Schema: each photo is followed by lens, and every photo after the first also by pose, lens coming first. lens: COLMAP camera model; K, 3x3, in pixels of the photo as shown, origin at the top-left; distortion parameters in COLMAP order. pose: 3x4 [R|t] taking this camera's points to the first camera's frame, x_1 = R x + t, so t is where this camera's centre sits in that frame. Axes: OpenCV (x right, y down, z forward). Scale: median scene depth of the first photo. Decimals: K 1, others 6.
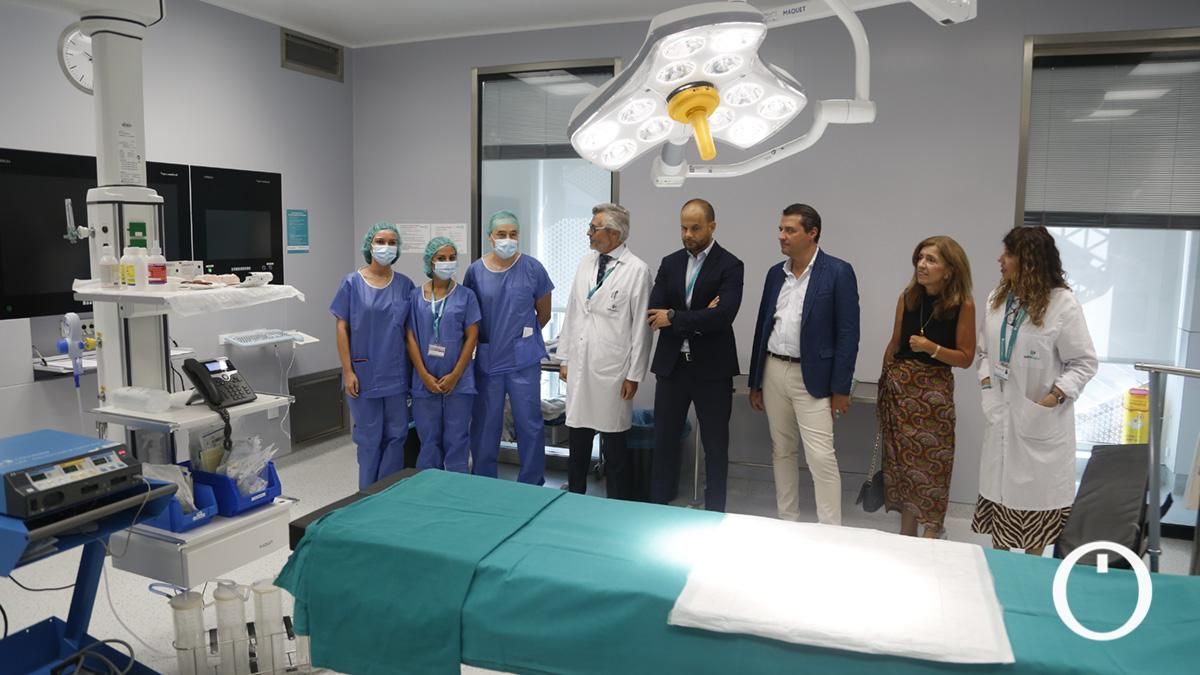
lens RADIAL K [[818.1, 0, 600.0], [0, 818.1, 337.5], [0, 0, 1]] dist [-0.097244, 0.057015]
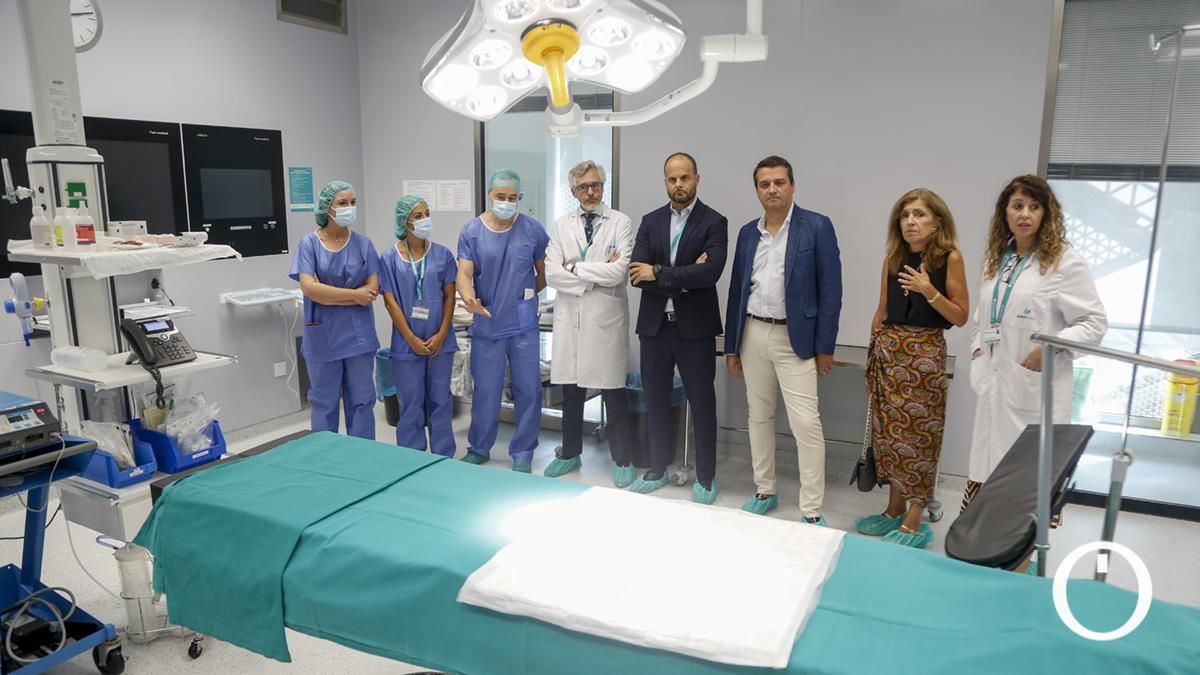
lens RADIAL K [[822.5, 0, 600.1], [0, 822.5, 375.1], [0, 0, 1]] dist [-0.088473, 0.057107]
pose [[0.995569, 0.015015, -0.092831, 0.175273], [-0.006053, 0.995355, 0.096078, -0.003511], [0.093842, -0.095090, 0.991036, 0.042079]]
